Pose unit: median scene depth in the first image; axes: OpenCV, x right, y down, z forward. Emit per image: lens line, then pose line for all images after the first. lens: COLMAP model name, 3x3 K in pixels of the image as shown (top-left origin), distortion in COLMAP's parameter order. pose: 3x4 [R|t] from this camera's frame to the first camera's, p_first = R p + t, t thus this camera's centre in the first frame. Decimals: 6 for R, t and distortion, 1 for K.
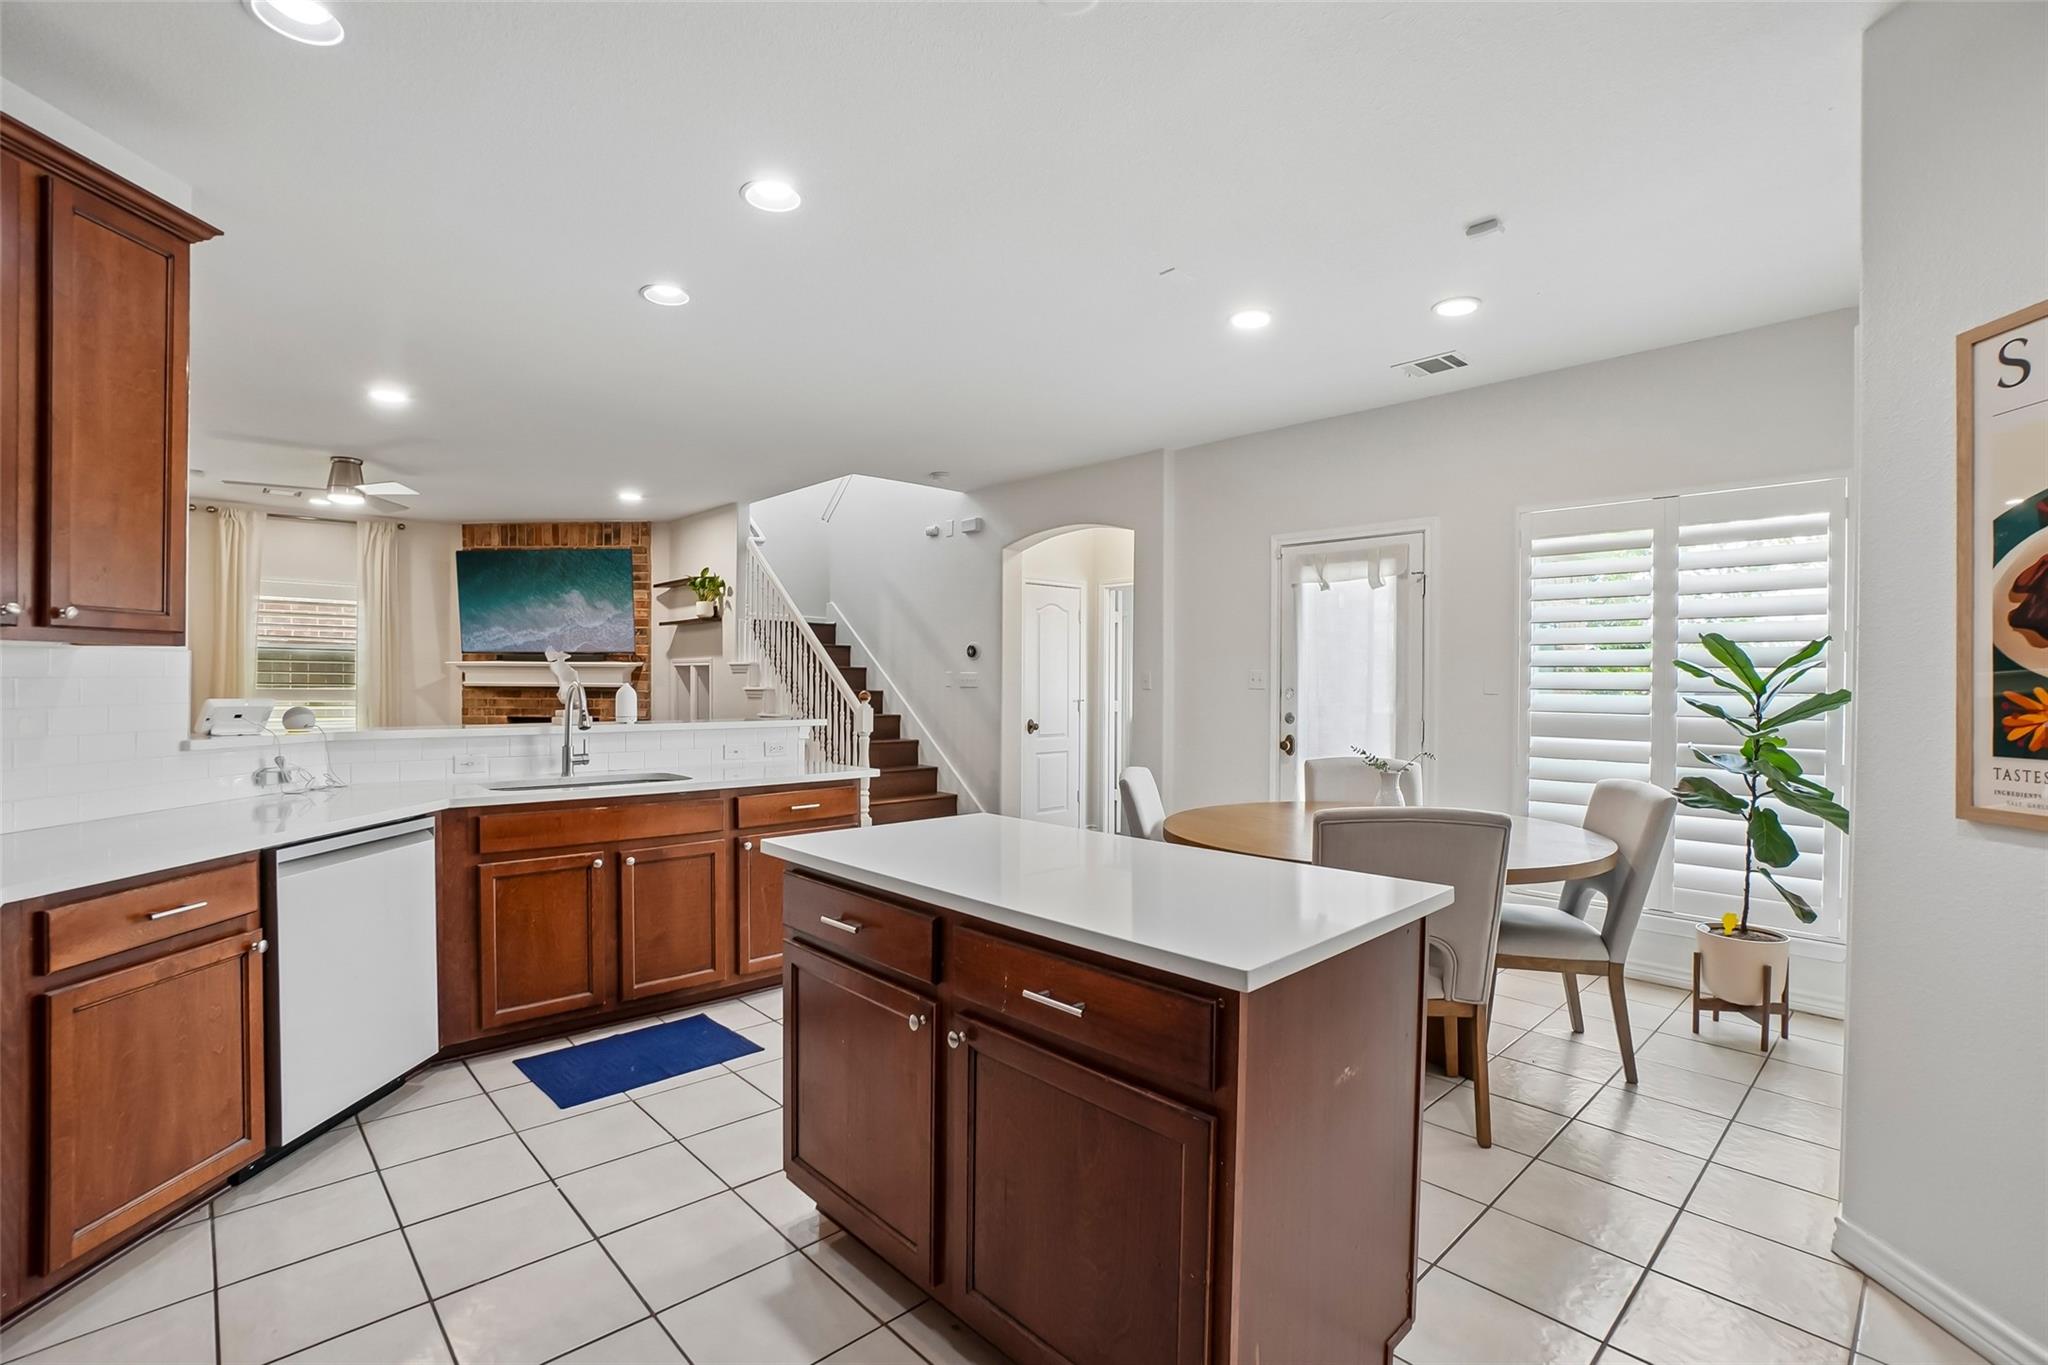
lens RADIAL K [[919.7, 0, 1005.9], [0, 919.7, 685.8], [0, 0, 1]] dist [-0.061536, 0.020880]
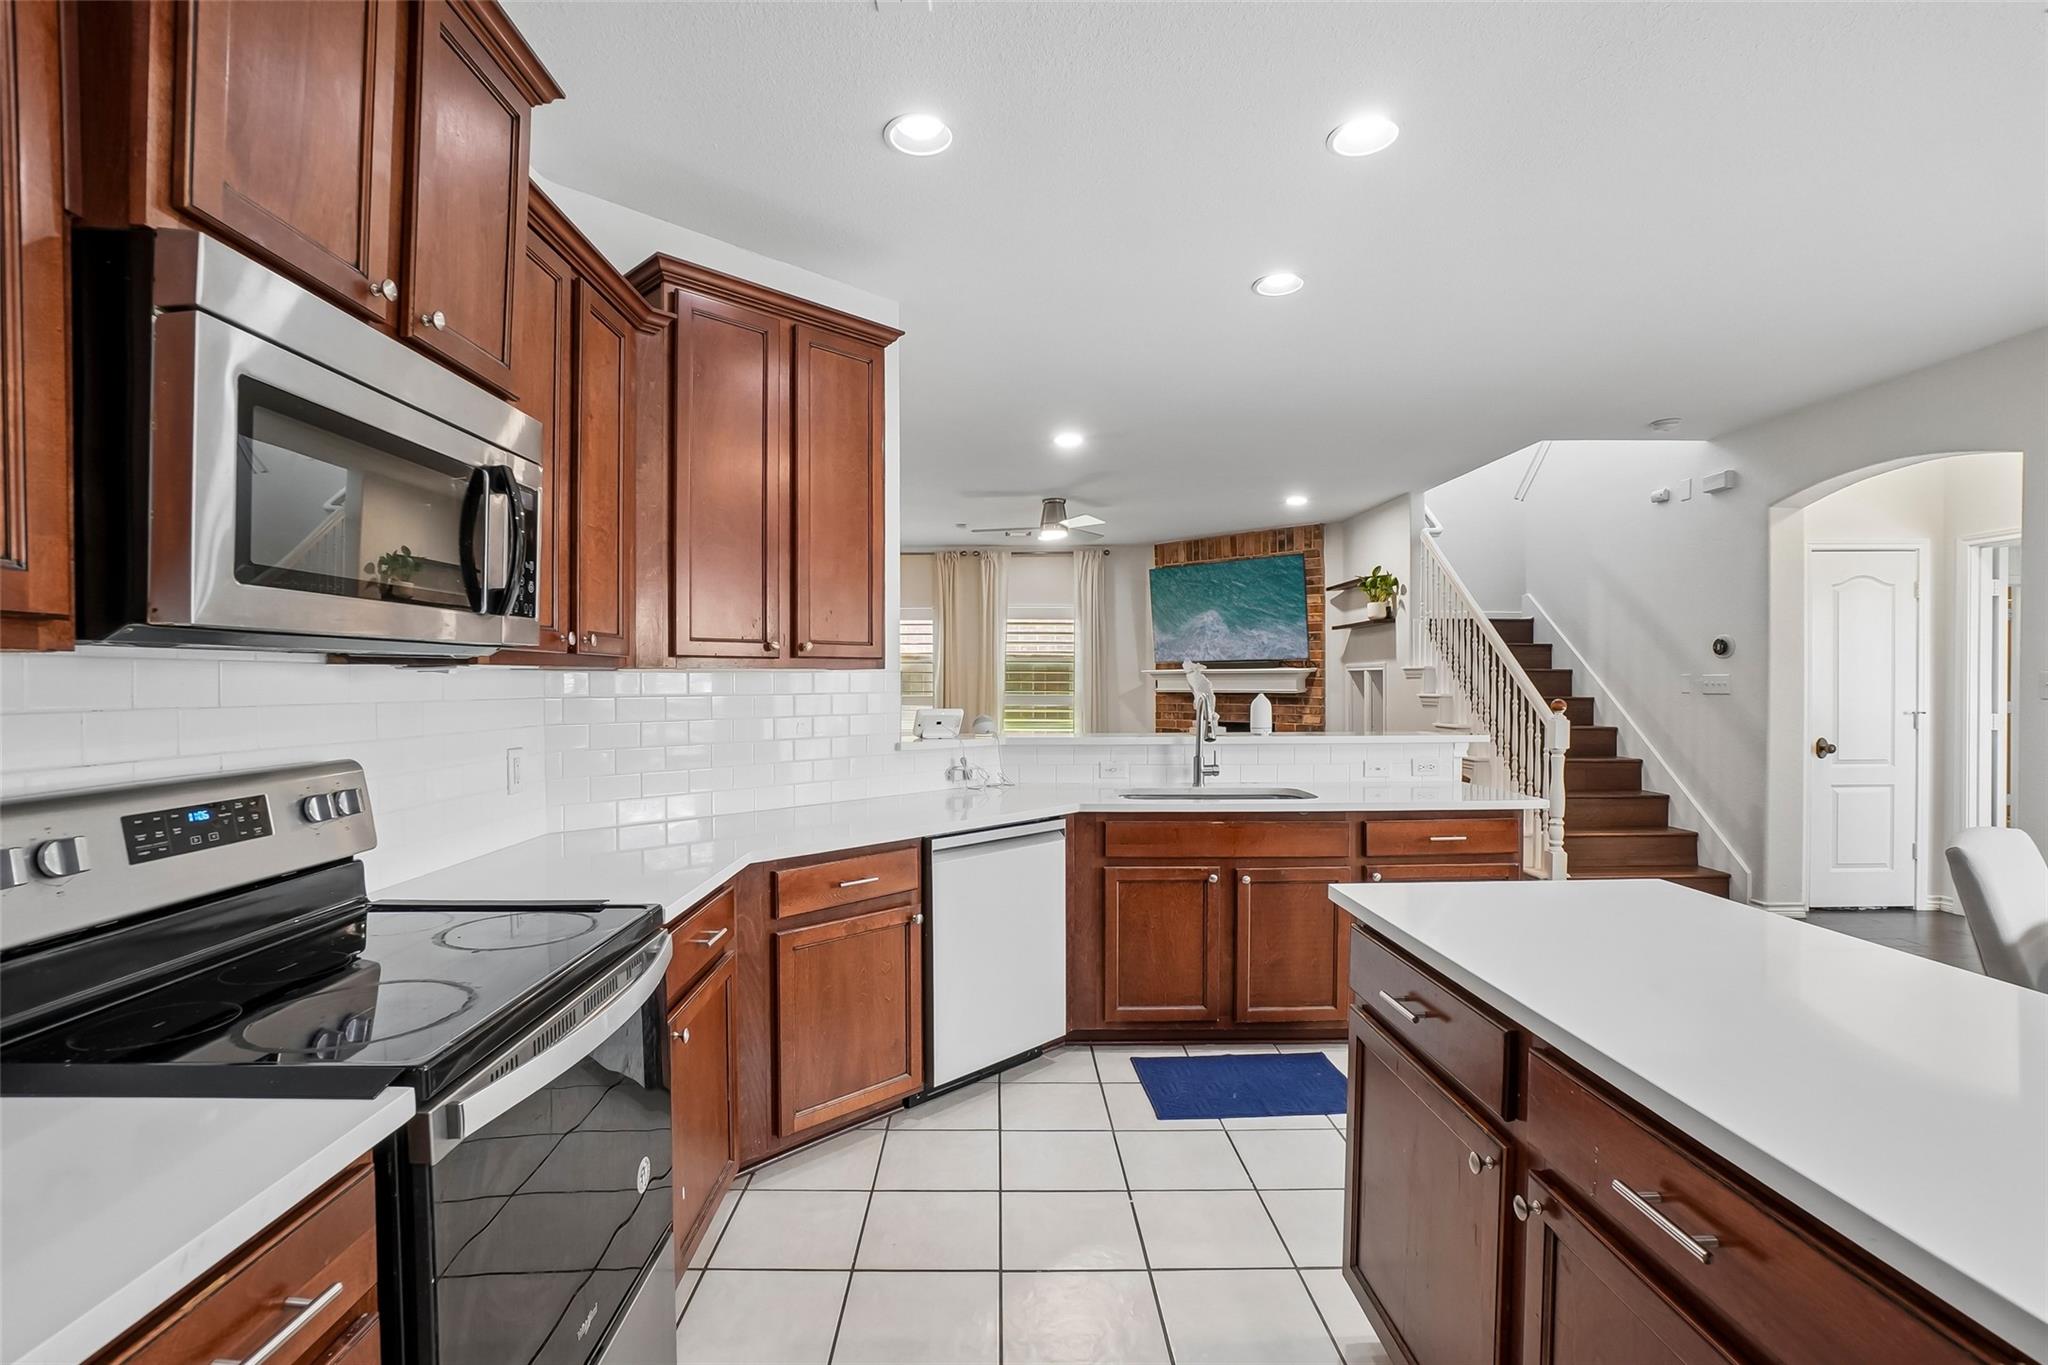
lens RADIAL K [[930.3, 0, 1003.1], [0, 930.3, 693.4], [0, 0, 1]] dist [-0.065604, 0.023970]
pose [[0.737996, -0.000331, -0.674805, 0.054010], [0.004342, 0.999982, 0.004258, -0.009526], [0.674791, -0.006072, 0.737984, 0.092515]]
